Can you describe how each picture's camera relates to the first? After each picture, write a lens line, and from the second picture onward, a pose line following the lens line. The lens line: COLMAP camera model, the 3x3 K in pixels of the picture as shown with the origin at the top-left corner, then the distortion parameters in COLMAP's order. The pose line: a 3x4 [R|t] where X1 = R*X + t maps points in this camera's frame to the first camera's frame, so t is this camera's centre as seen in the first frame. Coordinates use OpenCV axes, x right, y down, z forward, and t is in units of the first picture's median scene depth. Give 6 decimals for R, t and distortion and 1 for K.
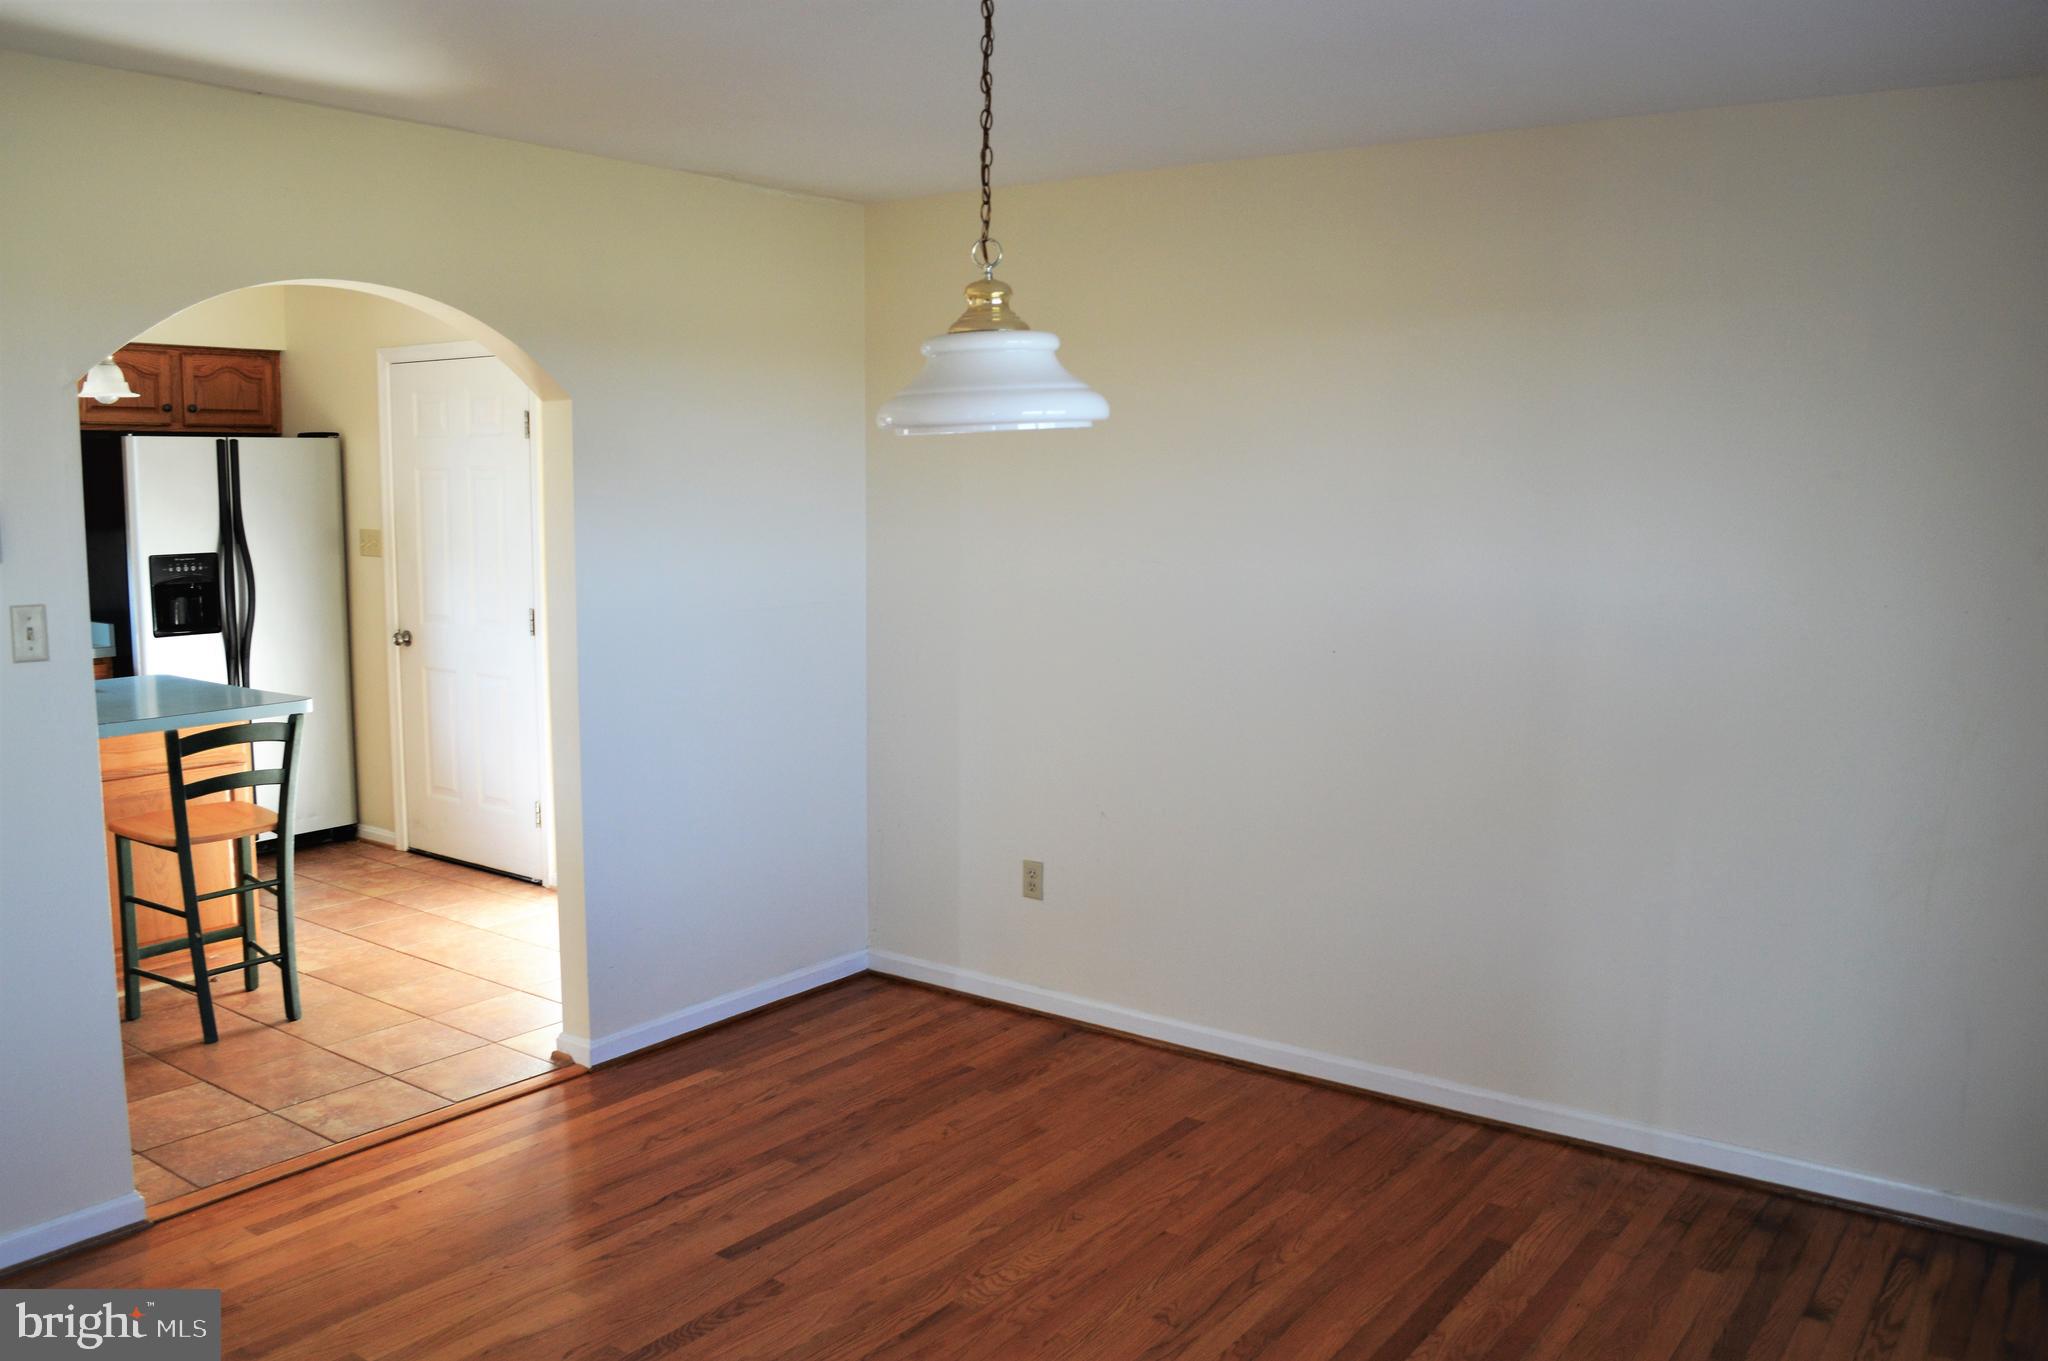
lens RADIAL K [[1638.7, 0, 1017.5], [0, 1638.7, 660.3], [0, 0, 1]] dist [-0.016154, -0.087003]
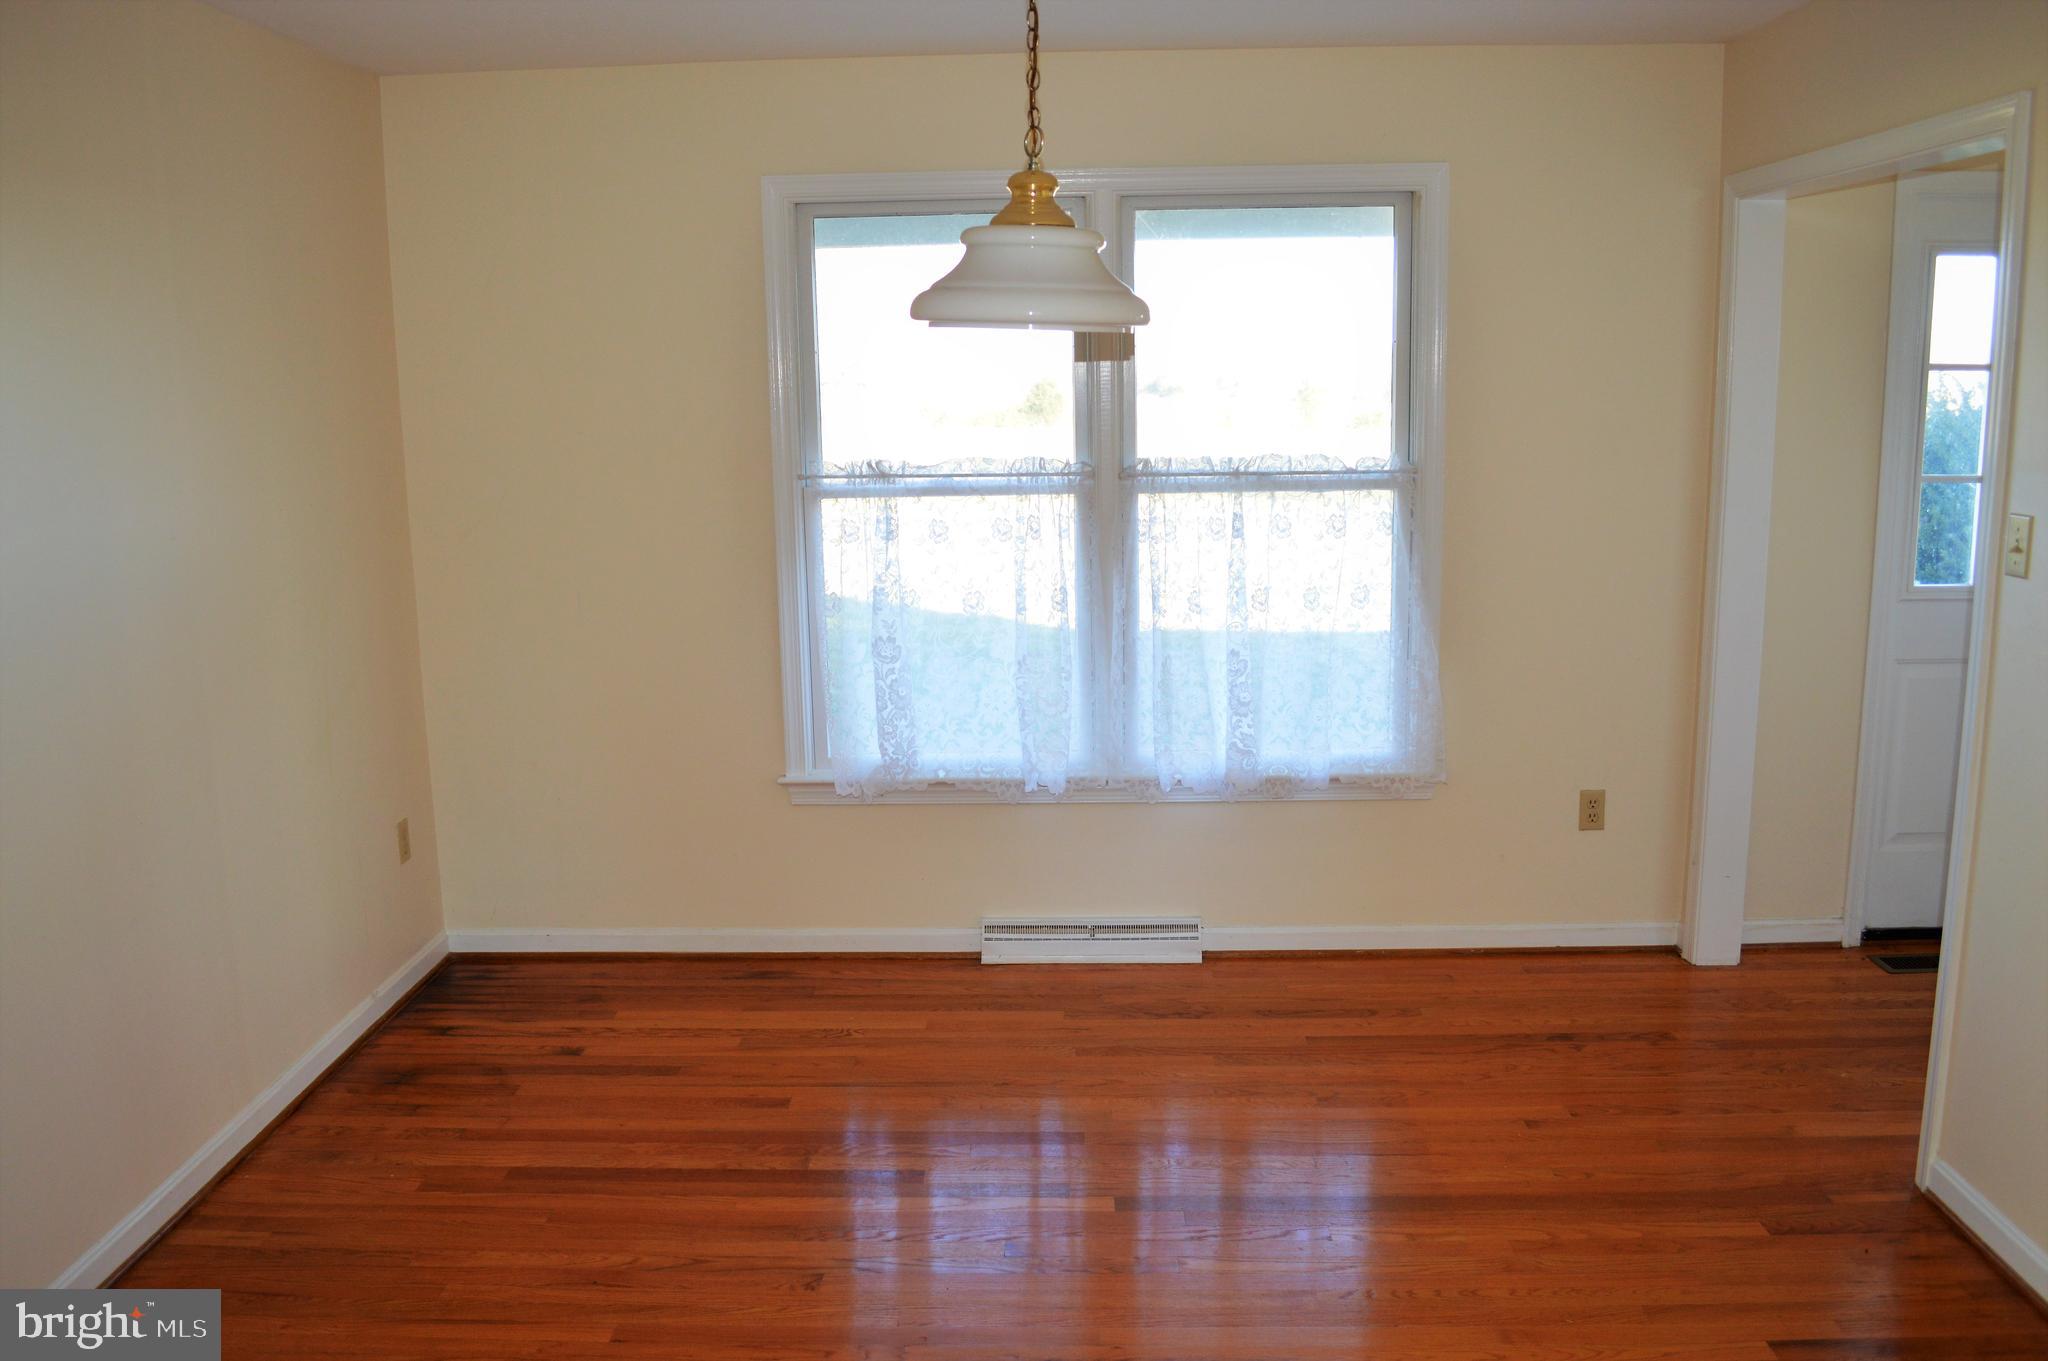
lens RADIAL K [[1638.7, 0, 1017.5], [0, 1638.7, 660.3], [0, 0, 1]] dist [-0.016154, -0.087003]
pose [[-0.570706, -0.140414, 0.809060, -0.634619], [0.101427, 0.965673, 0.239141, -0.145252], [-0.814866, 0.218539, -0.536874, 1.222713]]
